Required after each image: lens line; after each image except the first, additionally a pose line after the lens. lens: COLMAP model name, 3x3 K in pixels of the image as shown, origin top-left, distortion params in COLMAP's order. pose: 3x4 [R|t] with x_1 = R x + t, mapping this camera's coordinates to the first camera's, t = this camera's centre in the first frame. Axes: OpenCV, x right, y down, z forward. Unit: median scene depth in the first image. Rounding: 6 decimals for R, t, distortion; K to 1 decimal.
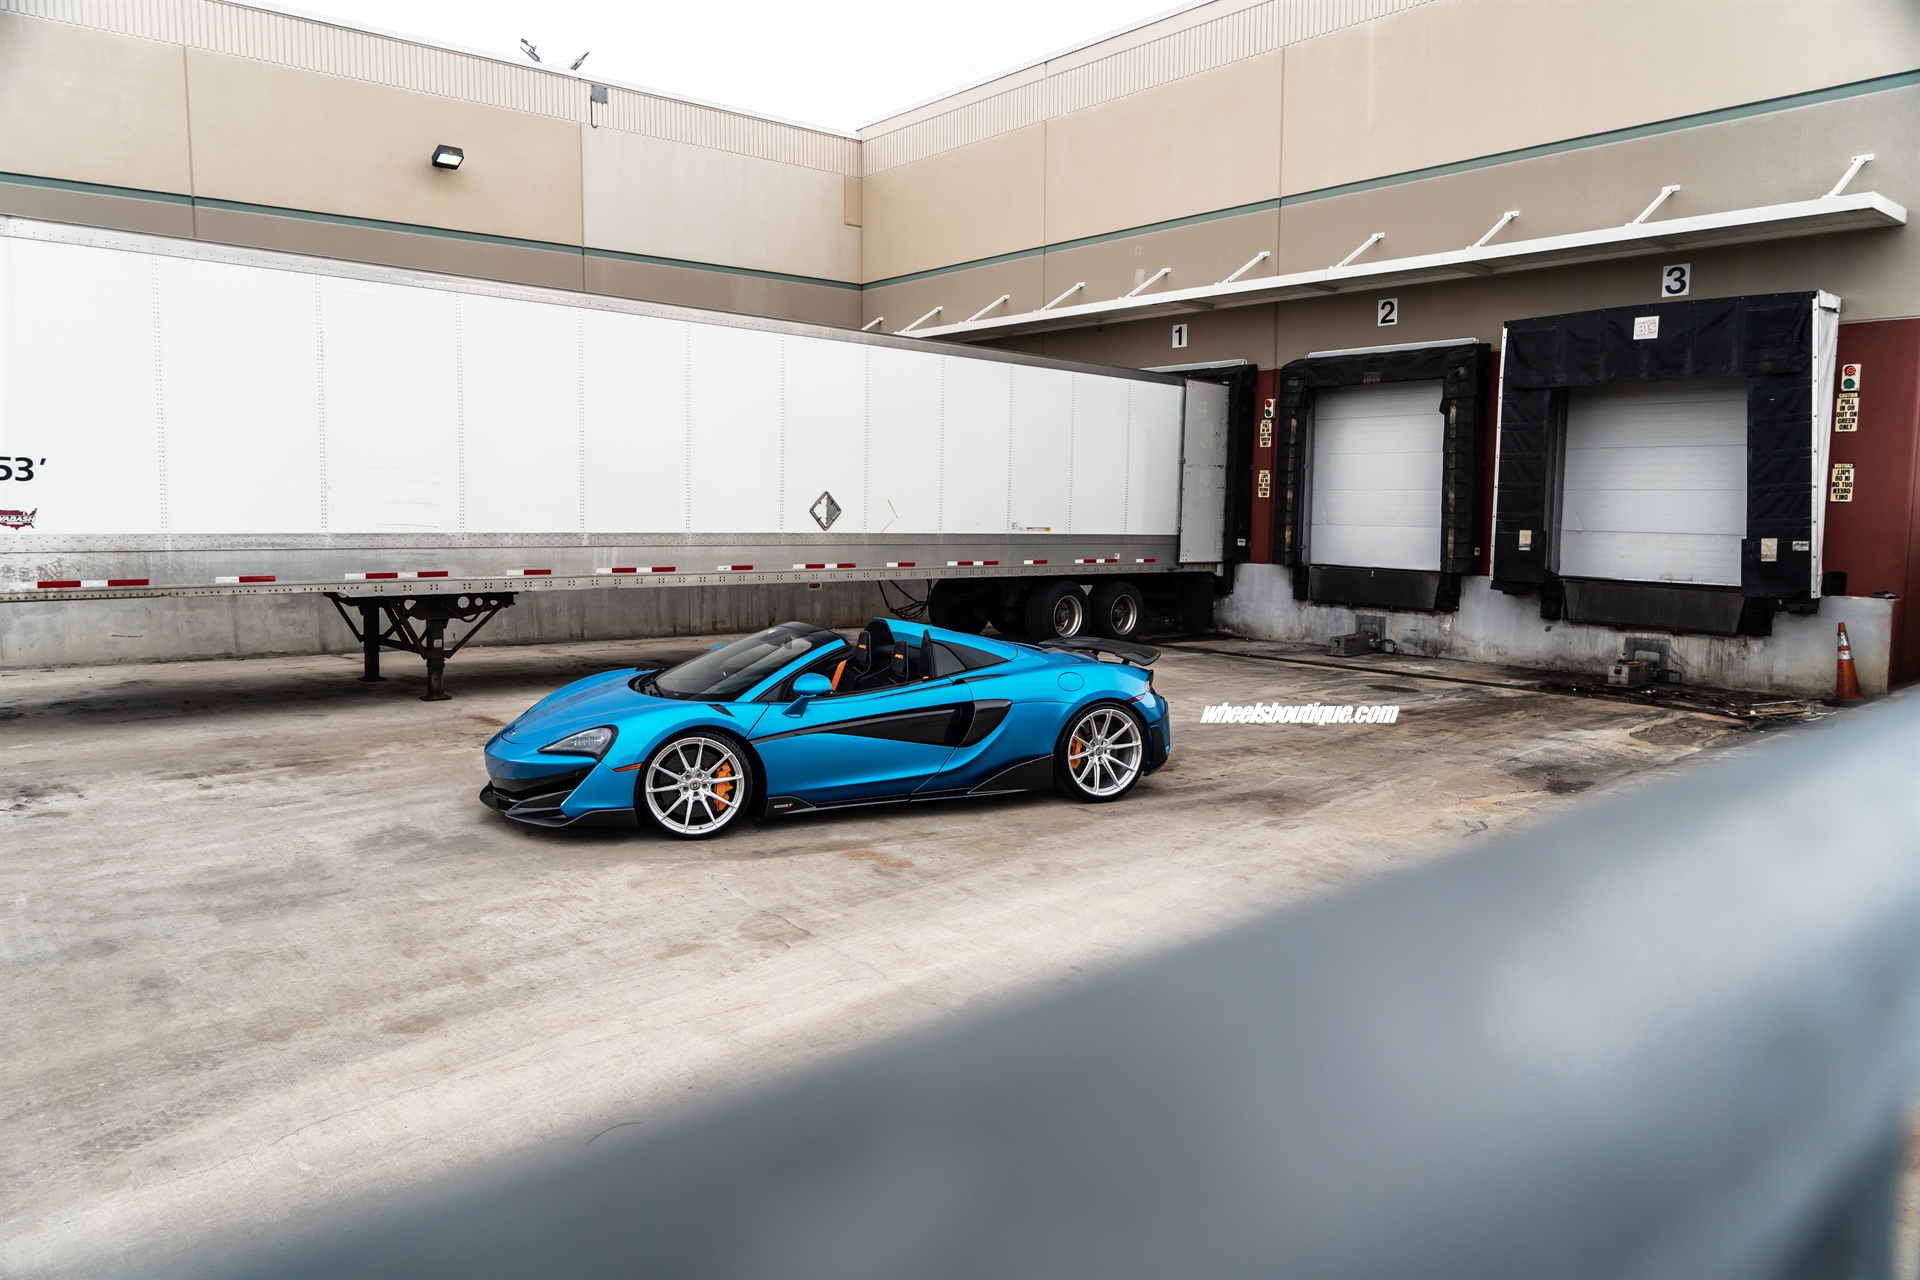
lens RADIAL K [[1327.8, 0, 960.0], [0, 1327.8, 640.0], [0, 0, 1]] dist [-0.000727, -0.000358]
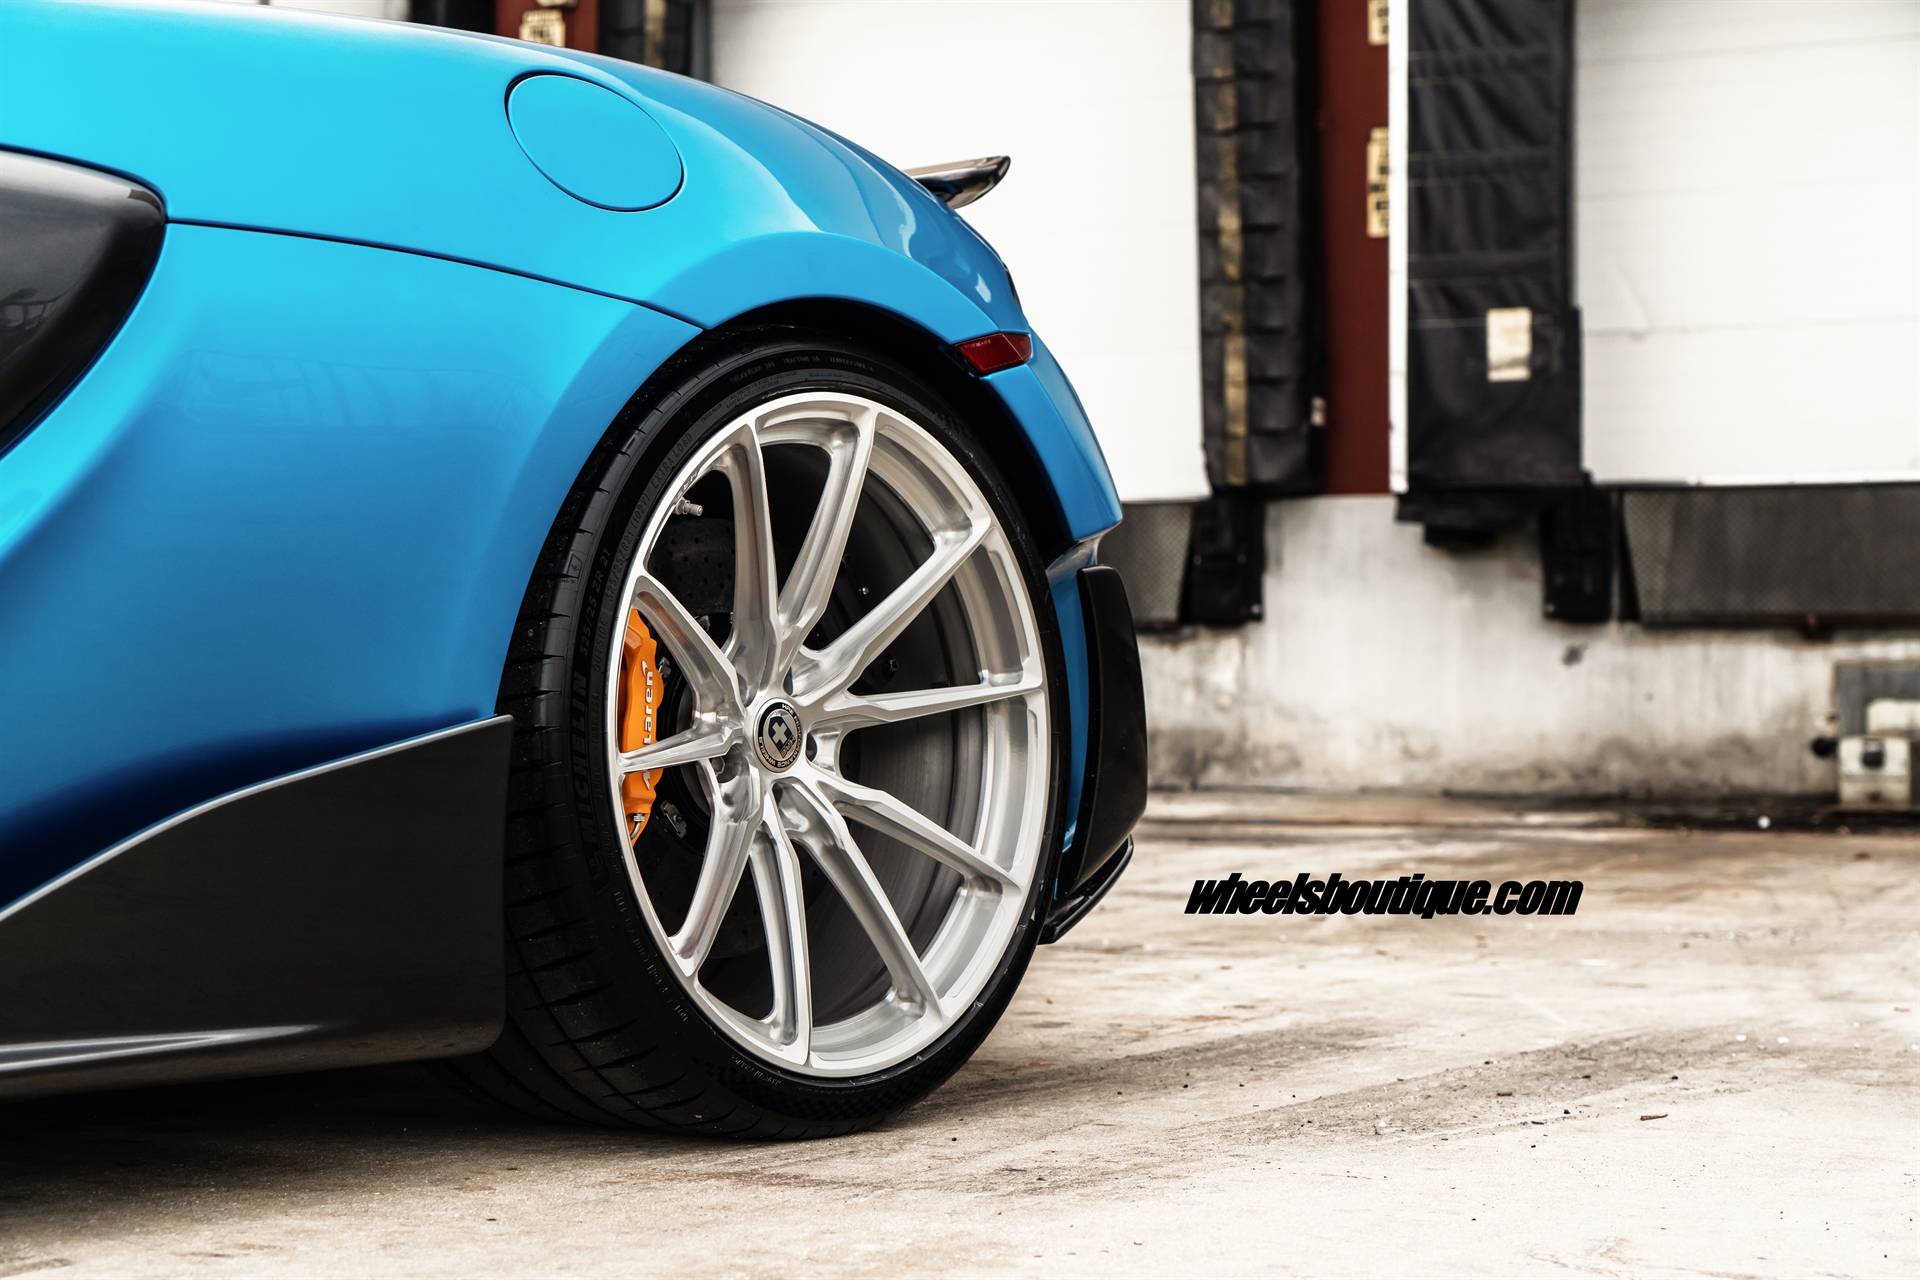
lens RADIAL K [[3470.6, 0, 960.0], [0, 3470.6, 640.0], [0, 0, 1]] dist [0.030254, 0.162487]
pose [[0.903629, -0.008663, 0.428229, -0.012297], [0.056371, 0.993504, -0.098852, 0.058374], [-0.424591, 0.113465, 0.898247, 0.370371]]
